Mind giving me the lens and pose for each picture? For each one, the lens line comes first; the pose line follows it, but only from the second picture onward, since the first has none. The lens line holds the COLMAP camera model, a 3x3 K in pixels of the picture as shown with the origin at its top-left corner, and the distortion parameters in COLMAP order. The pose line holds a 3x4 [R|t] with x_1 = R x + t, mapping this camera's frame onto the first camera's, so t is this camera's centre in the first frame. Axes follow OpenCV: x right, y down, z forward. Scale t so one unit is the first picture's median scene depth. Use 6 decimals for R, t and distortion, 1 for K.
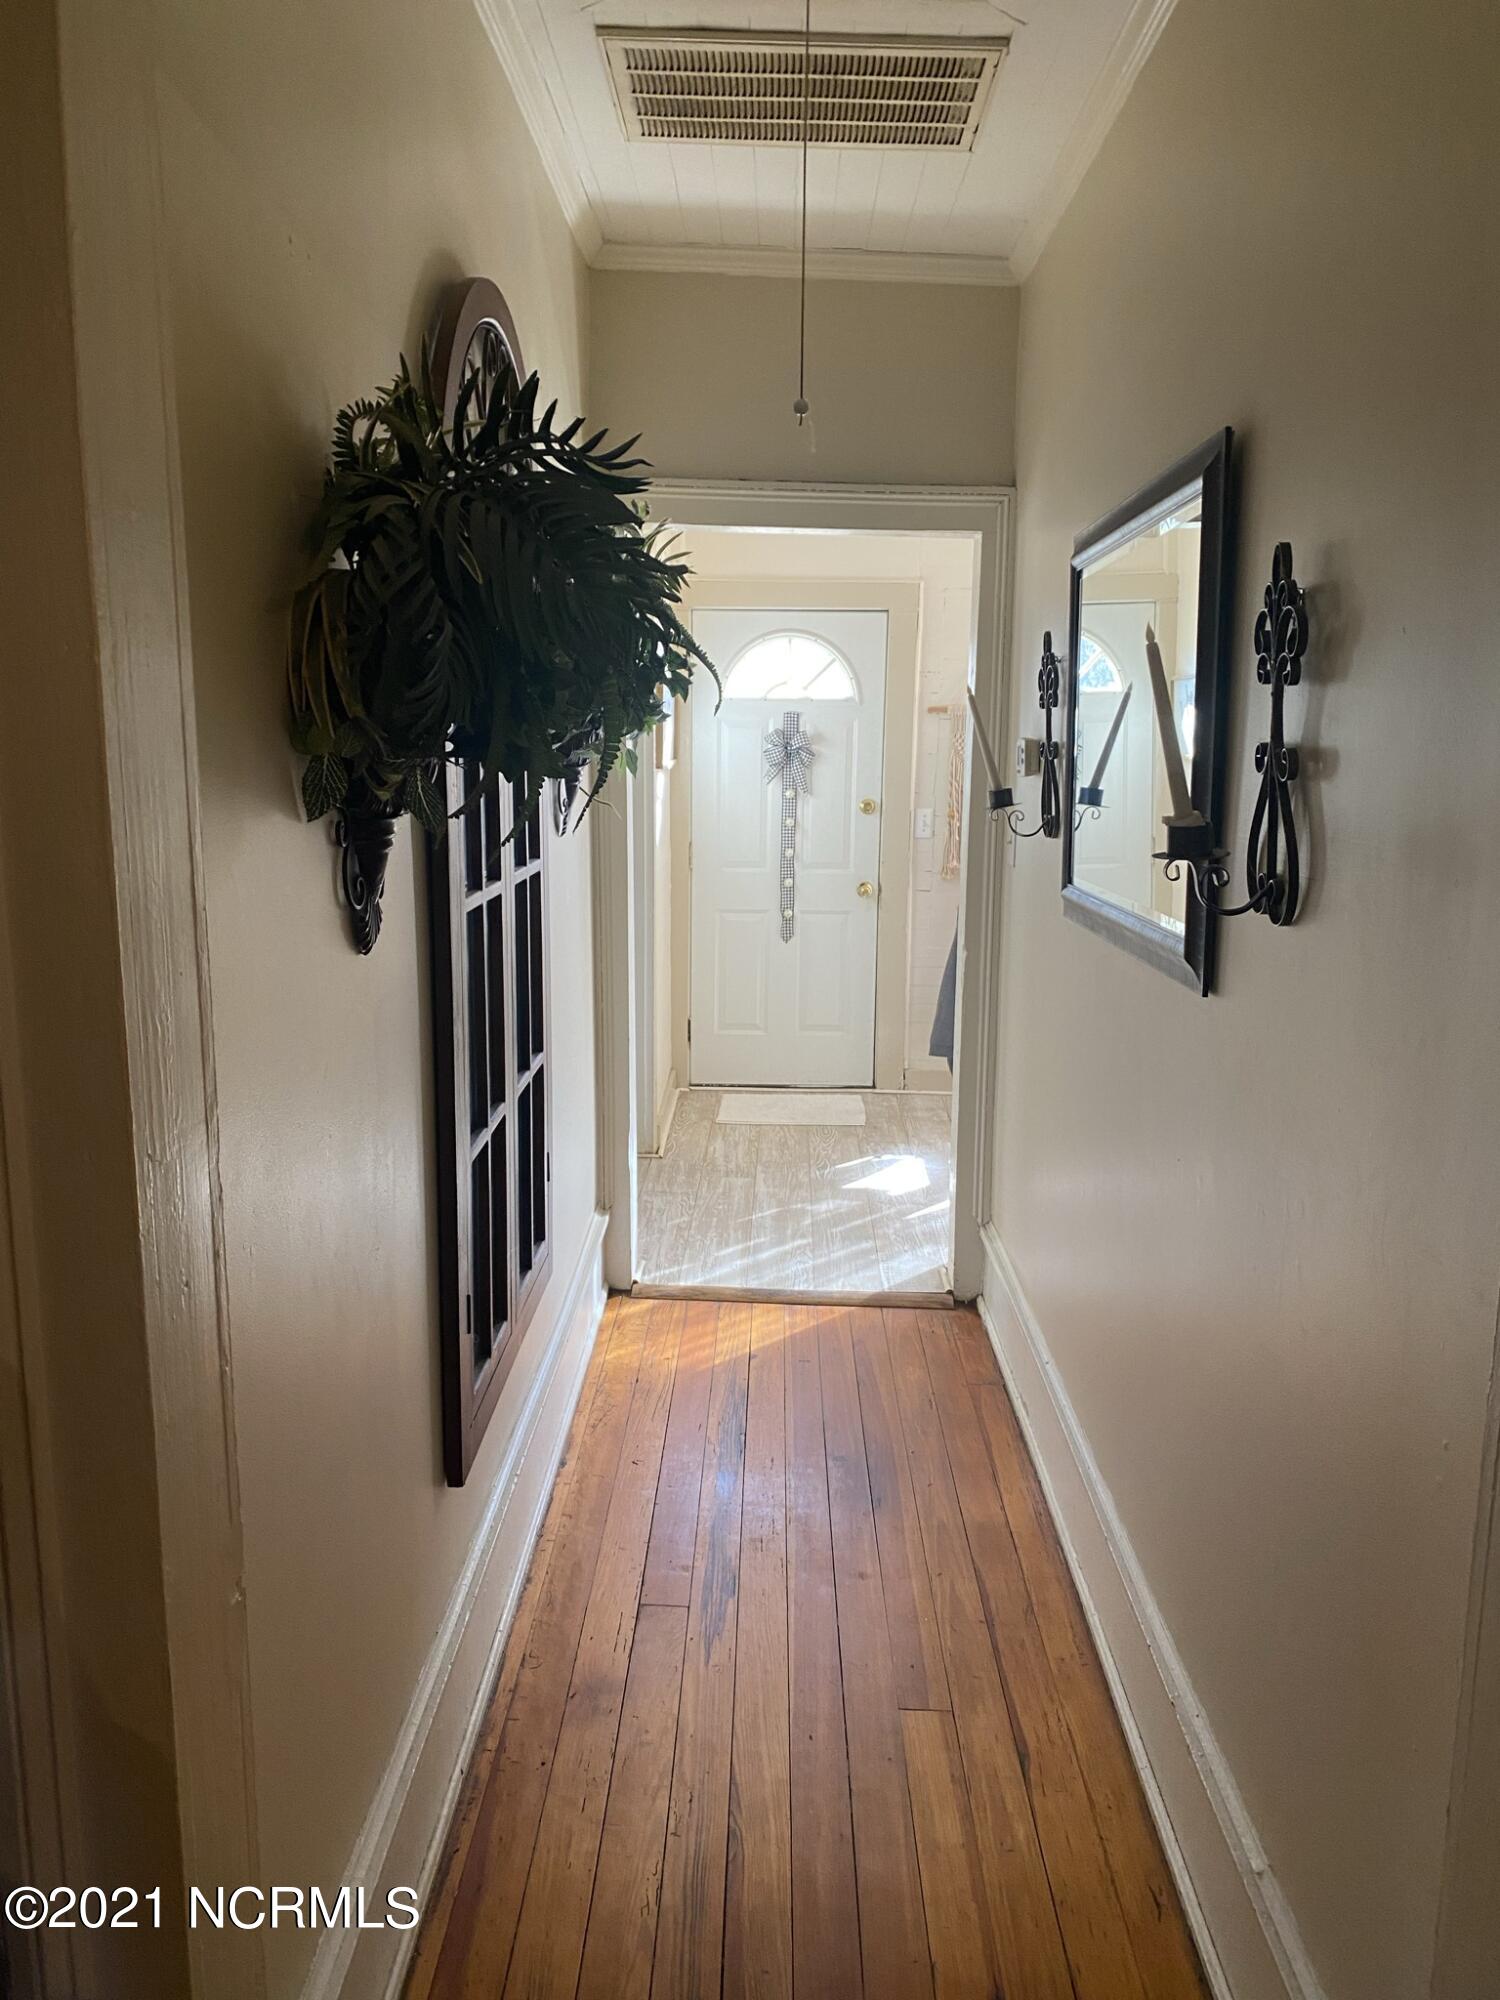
lens RADIAL K [[1533.7, 0, 748.1], [0, 1533.7, 1000.8], [0, 0, 1]] dist [0.024772, -0.009288]
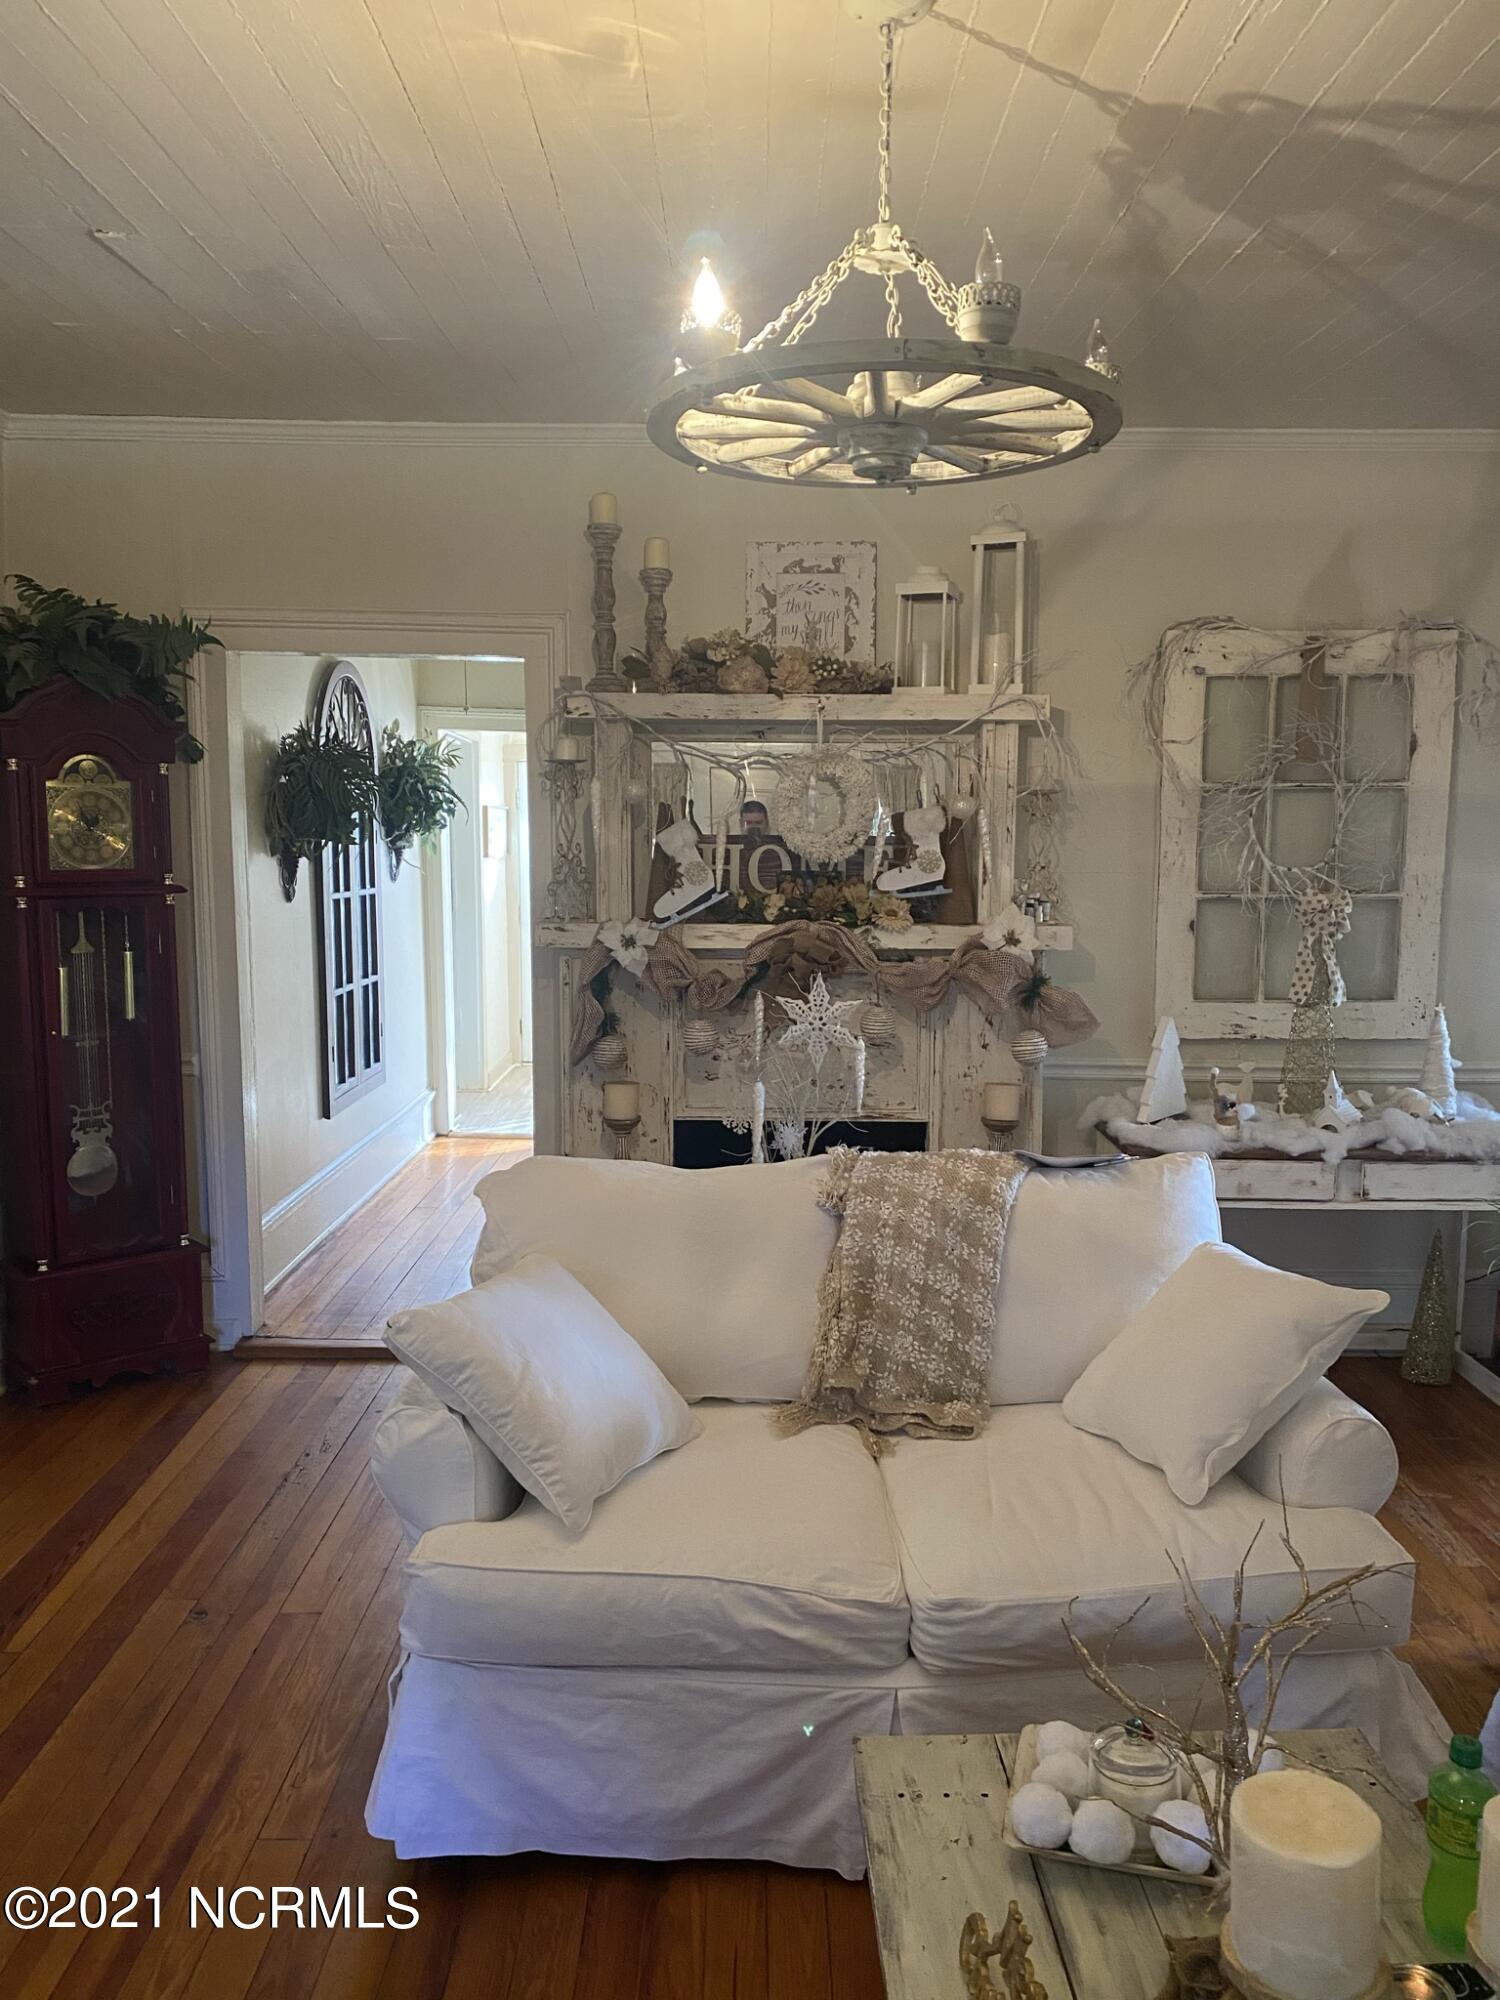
lens RADIAL K [[1533.7, 0, 752.5], [0, 1533.7, 1006.0], [0, 0, 1]] dist [0.024772, -0.009288]
pose [[0.999742, -0.009272, 0.020716, 0.442471], [0.010661, 0.997631, -0.067961, 0.286628], [-0.020037, 0.068164, 0.997473, -1.502237]]
